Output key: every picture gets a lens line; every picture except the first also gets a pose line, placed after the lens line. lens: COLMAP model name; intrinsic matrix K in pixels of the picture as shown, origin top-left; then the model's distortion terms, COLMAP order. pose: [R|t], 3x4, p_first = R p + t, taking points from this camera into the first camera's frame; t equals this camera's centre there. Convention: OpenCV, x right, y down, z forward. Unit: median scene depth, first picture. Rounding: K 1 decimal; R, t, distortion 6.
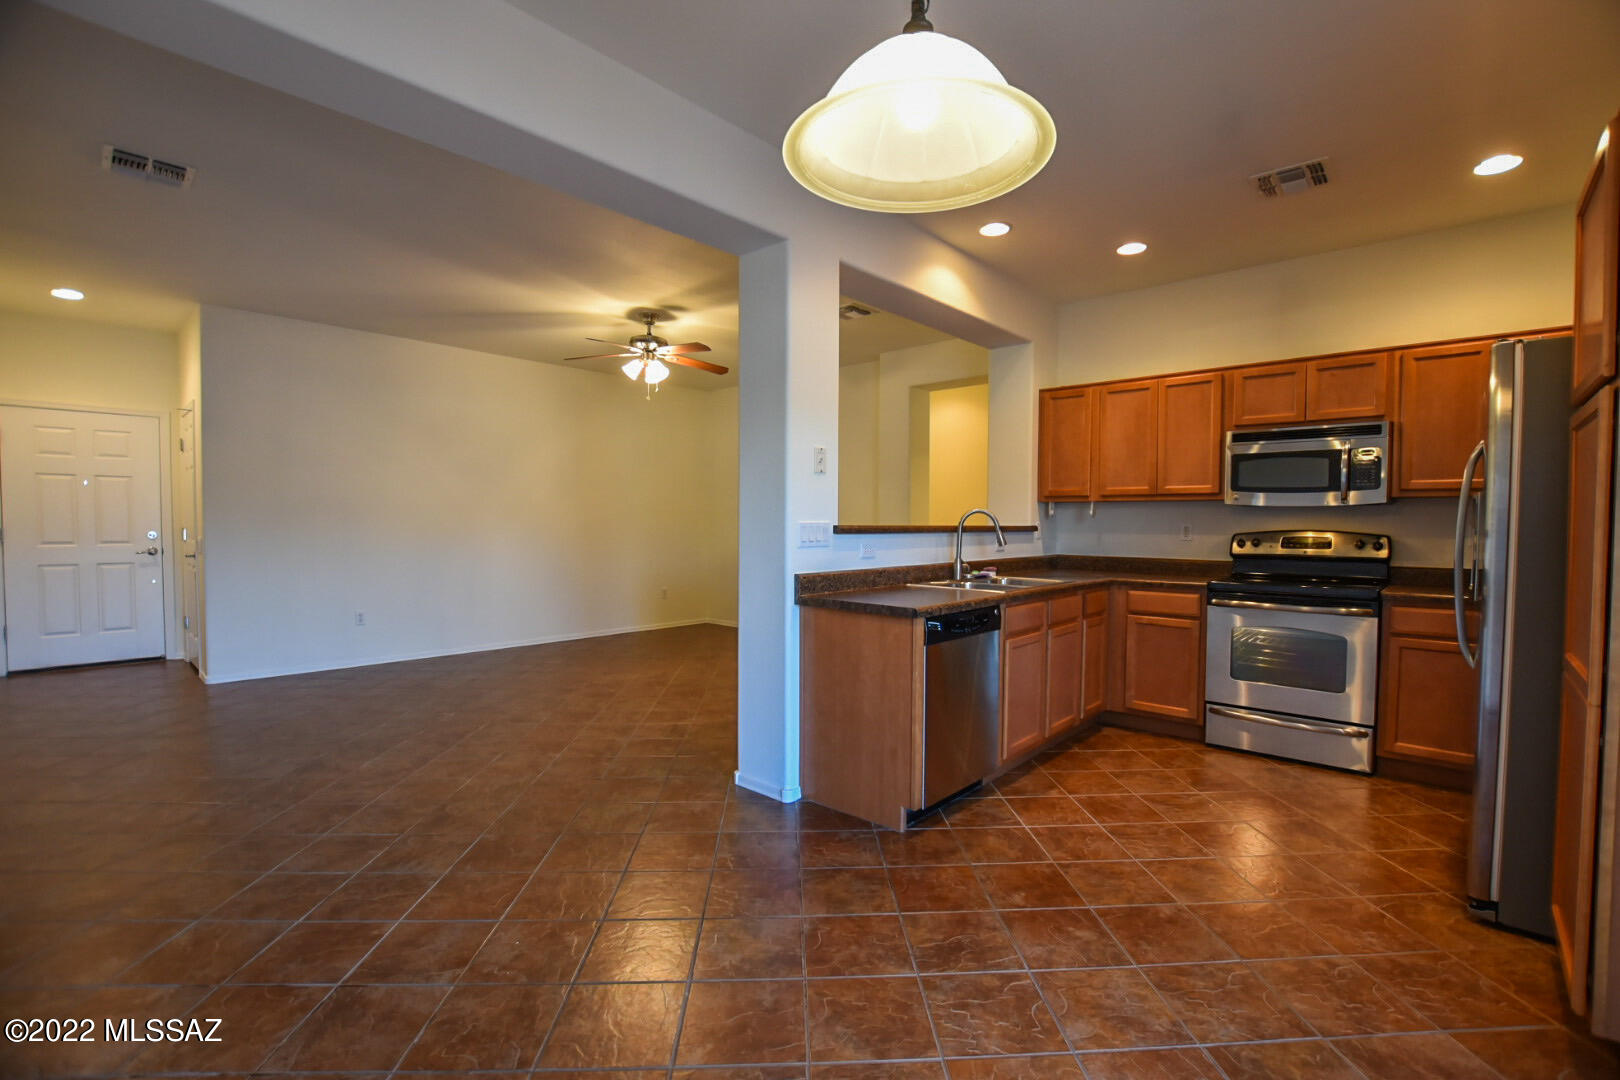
lens RADIAL K [[705.8, 0, 809.5], [0, 705.8, 543.1], [0, 0, 1]] dist [-0.004378, -0.000251]
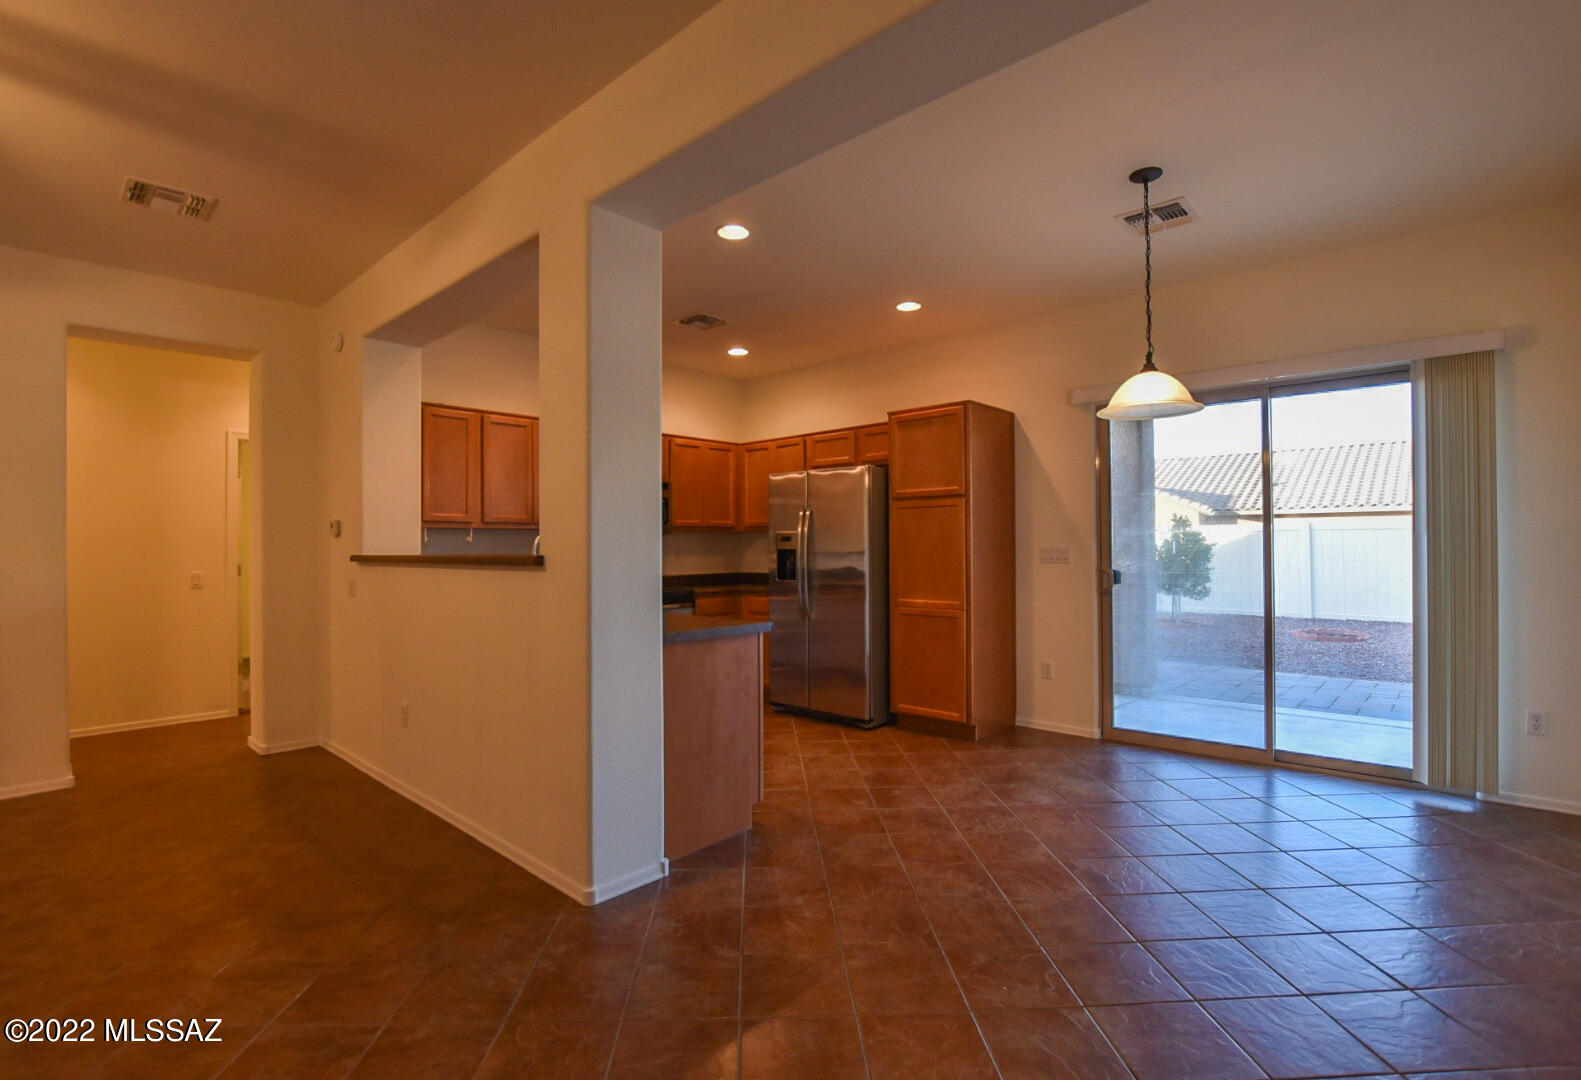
lens RADIAL K [[730.4, 0, 790.0], [0, 730.4, 545.5], [0, 0, 1]] dist [0.003158, 0.000163]
pose [[-0.002664, 0.005499, 0.999981, -1.342828], [0.024462, 0.999686, -0.005433, -0.041756], [-0.999697, 0.024447, -0.002797, 1.207932]]
